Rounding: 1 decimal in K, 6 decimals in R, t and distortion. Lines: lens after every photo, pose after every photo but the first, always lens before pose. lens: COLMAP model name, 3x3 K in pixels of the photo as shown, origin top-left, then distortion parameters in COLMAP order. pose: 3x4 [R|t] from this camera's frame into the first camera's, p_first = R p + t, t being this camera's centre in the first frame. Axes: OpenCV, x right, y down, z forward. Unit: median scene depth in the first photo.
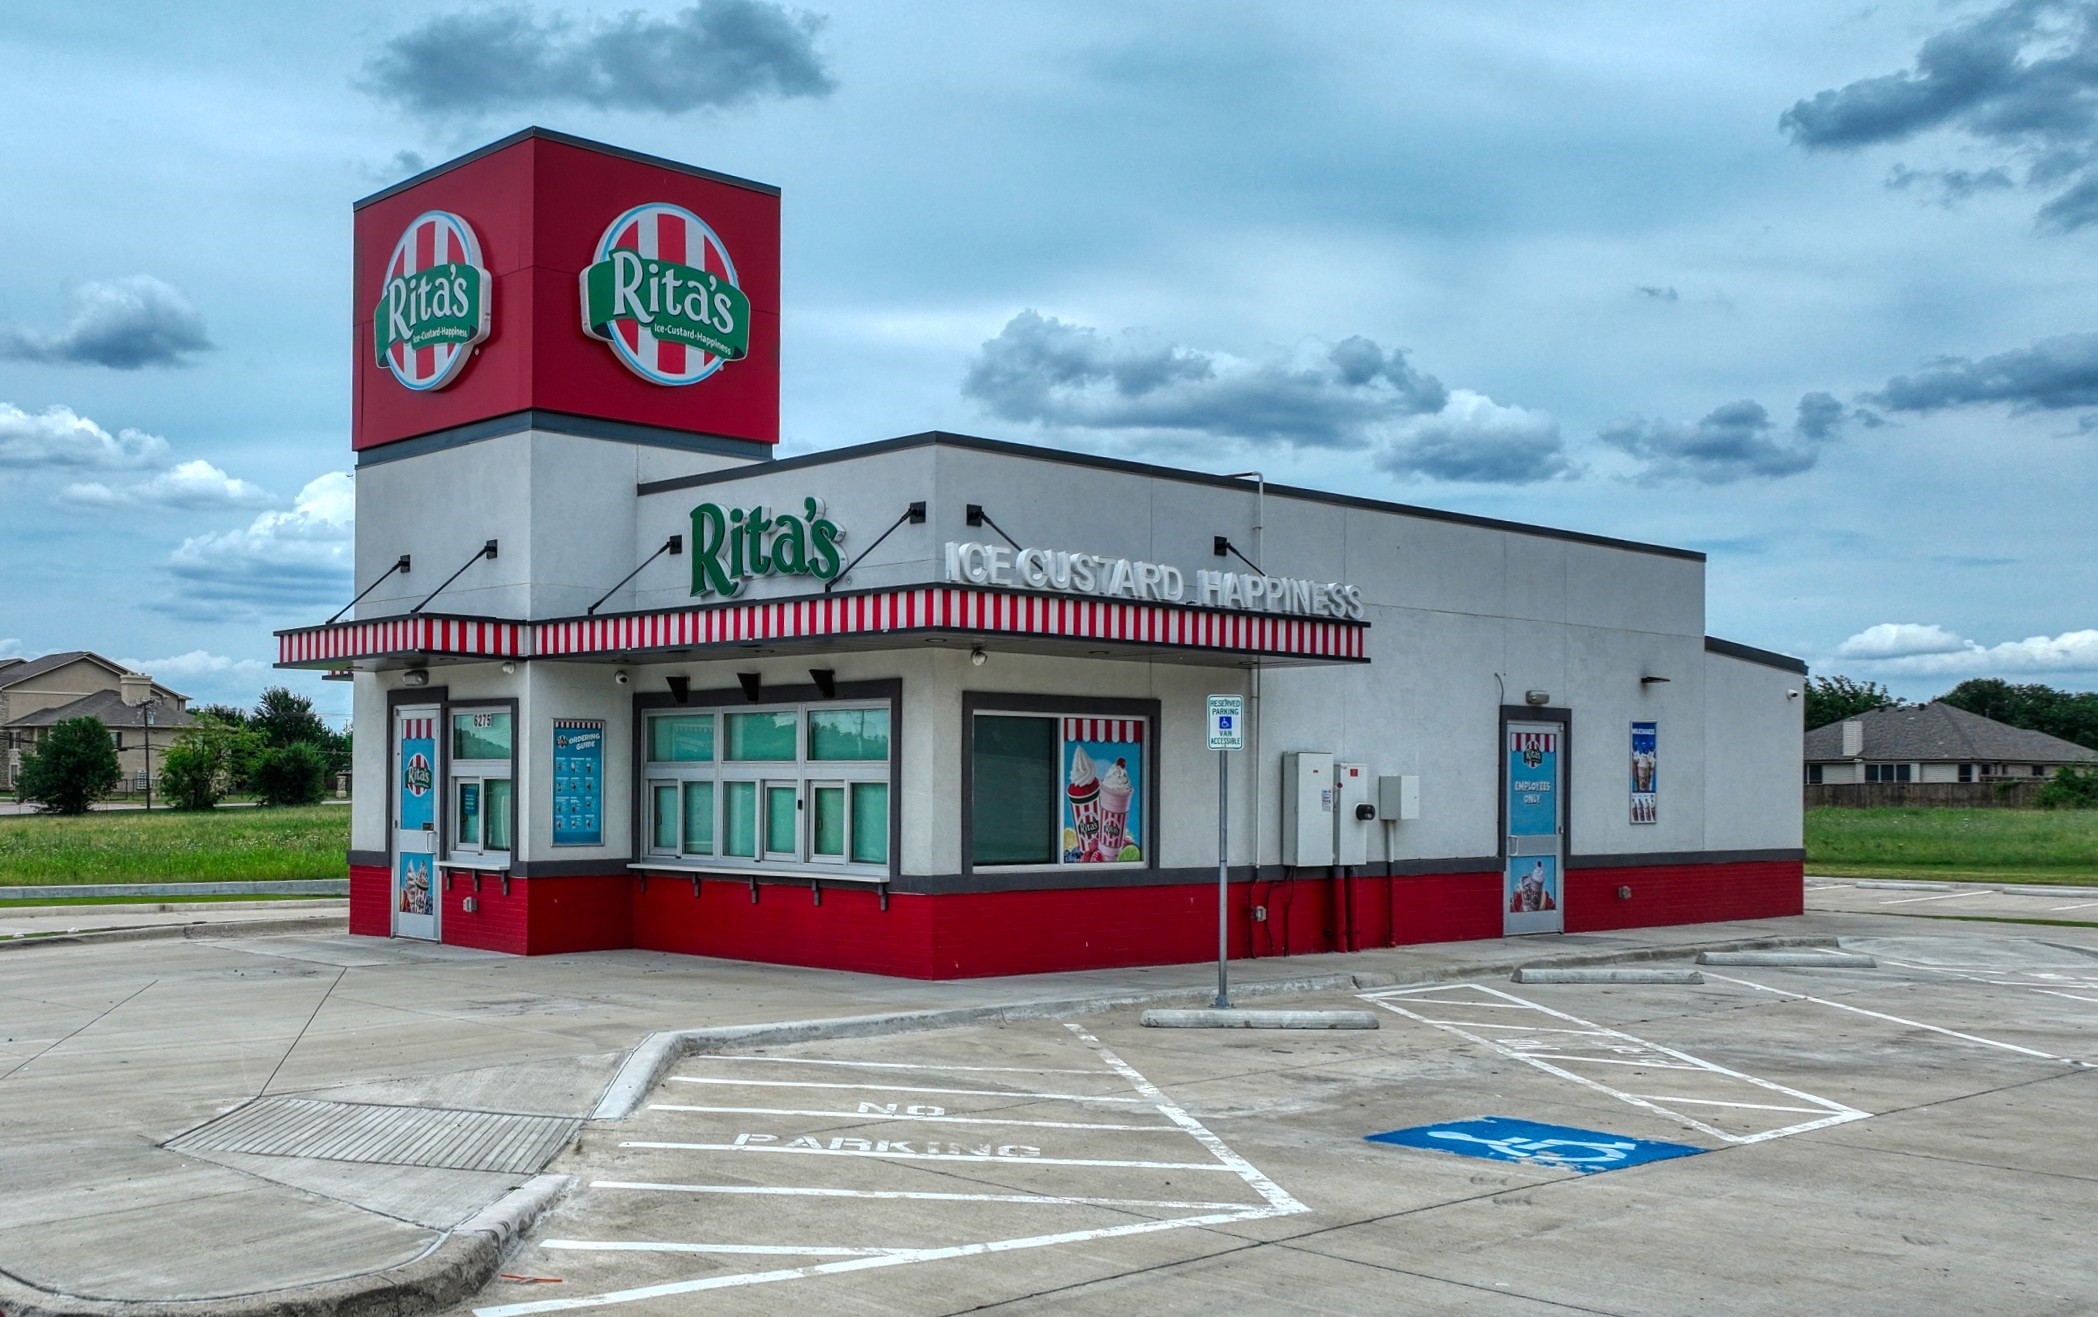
lens RADIAL K [[2053.1, 0, 694.8], [0, 2053.1, 762.1], [0, 0, 1]] dist [0.001926, 0.013919]
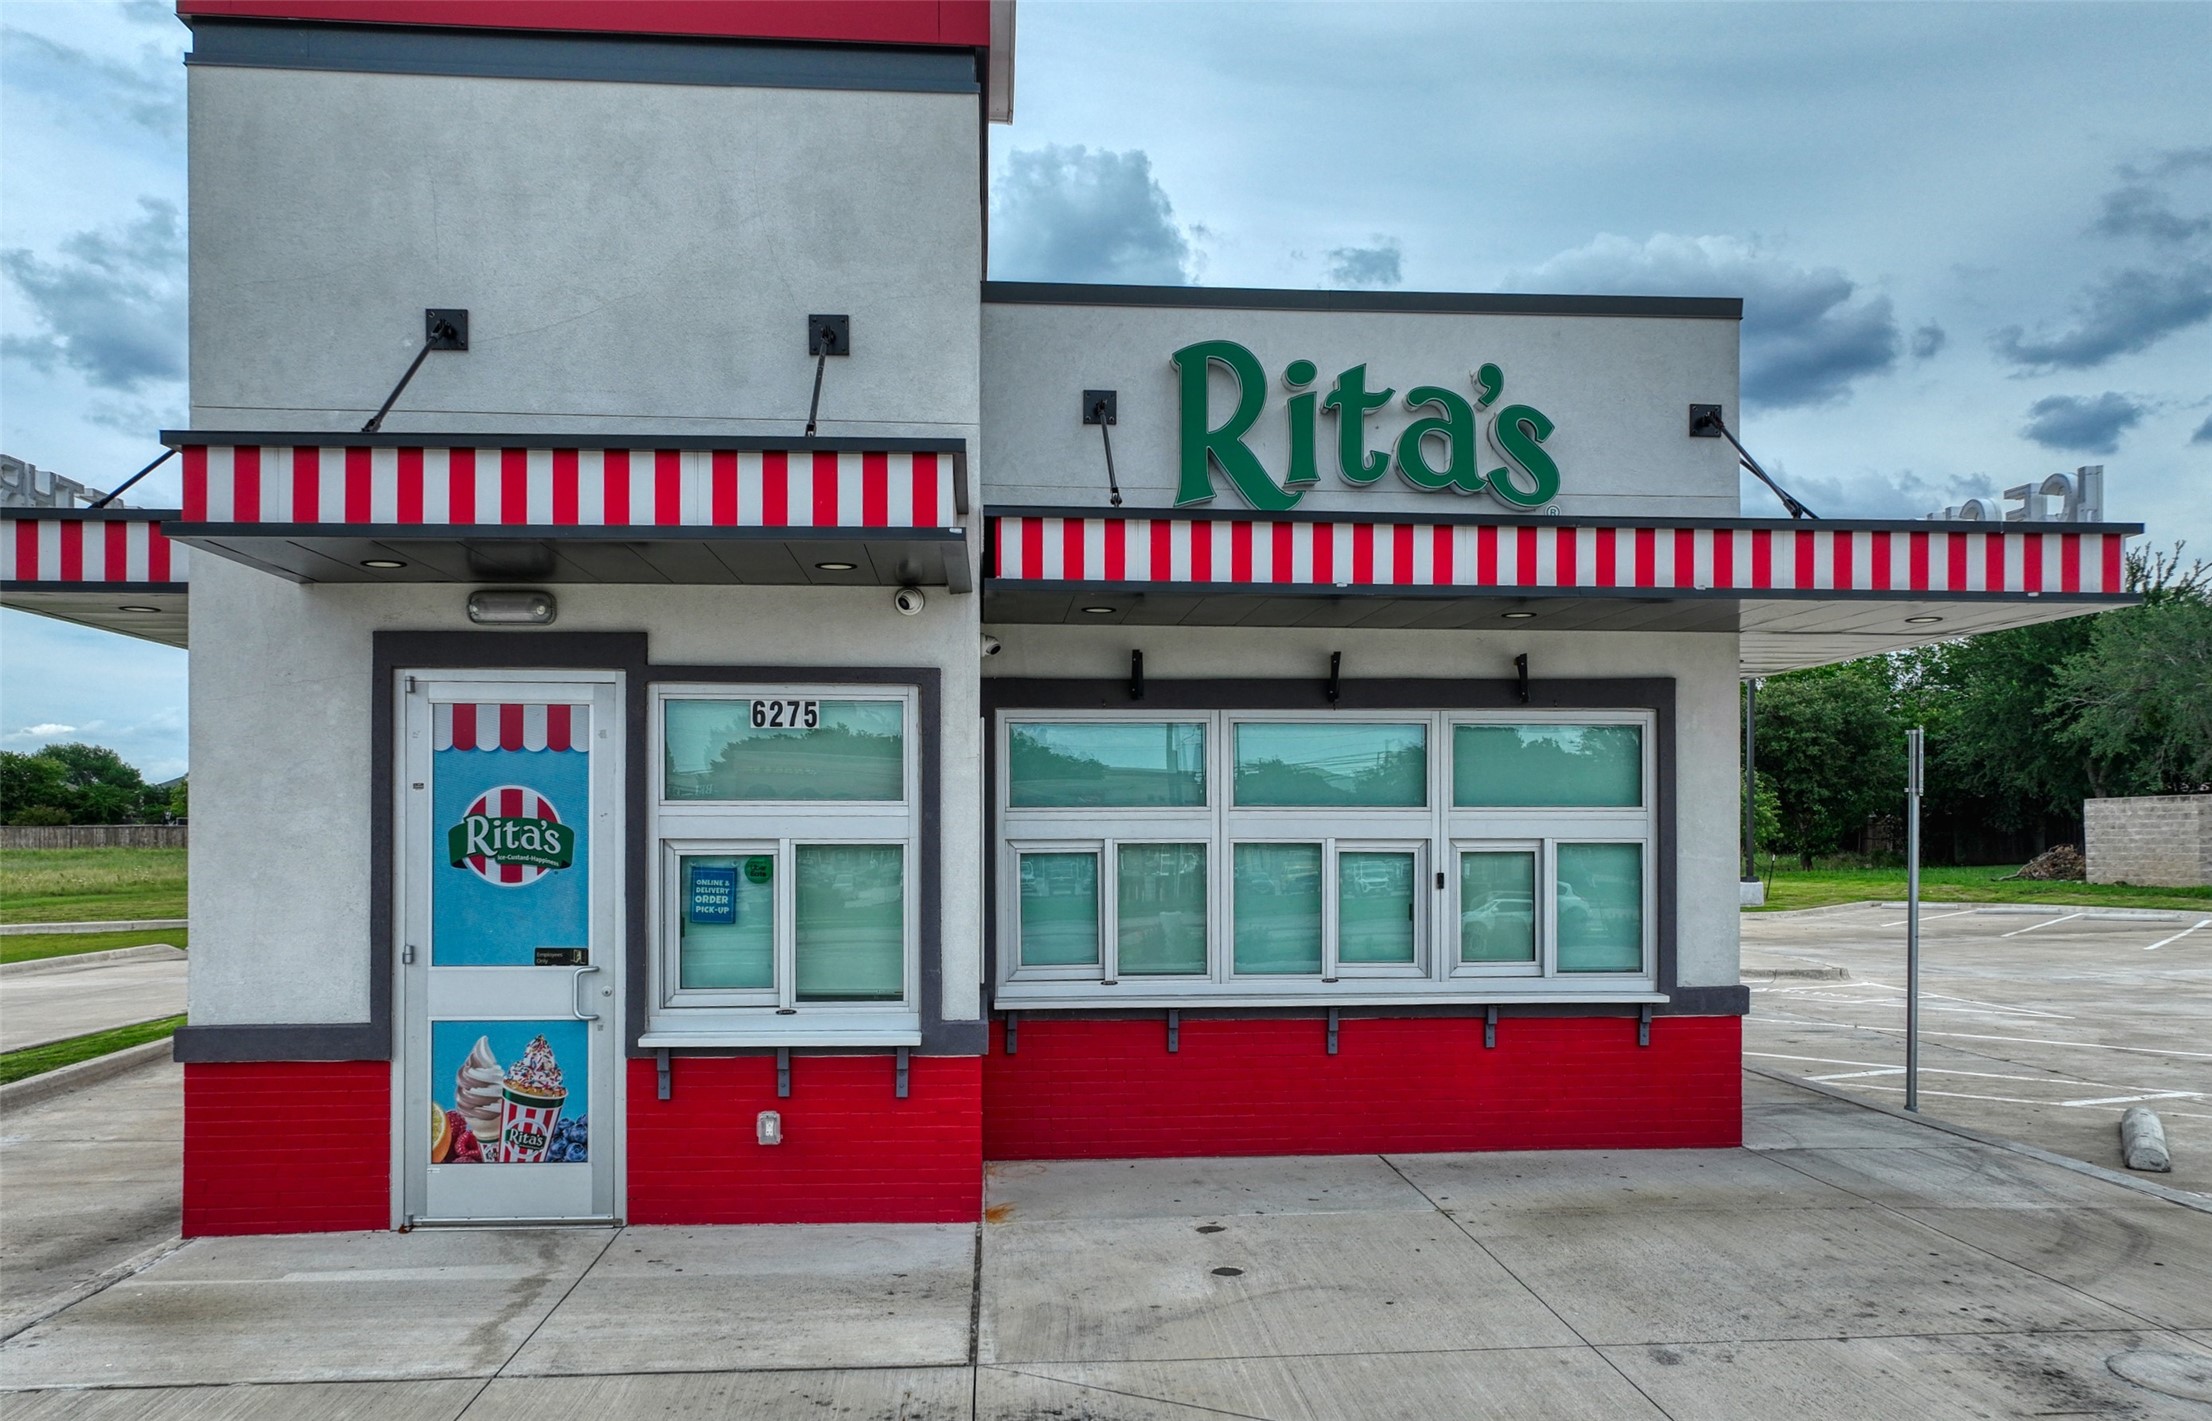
lens RADIAL K [[1639.5, 0, 1108.7], [0, 1639.5, 826.5], [0, 0, 1]] dist [0.000159, 0.004064]
pose [[0.565274, -0.006575, 0.824877, -0.359834], [-0.004314, 0.999931, 0.010927, 0.000034], [-0.824892, -0.009735, 0.565206, 0.739306]]
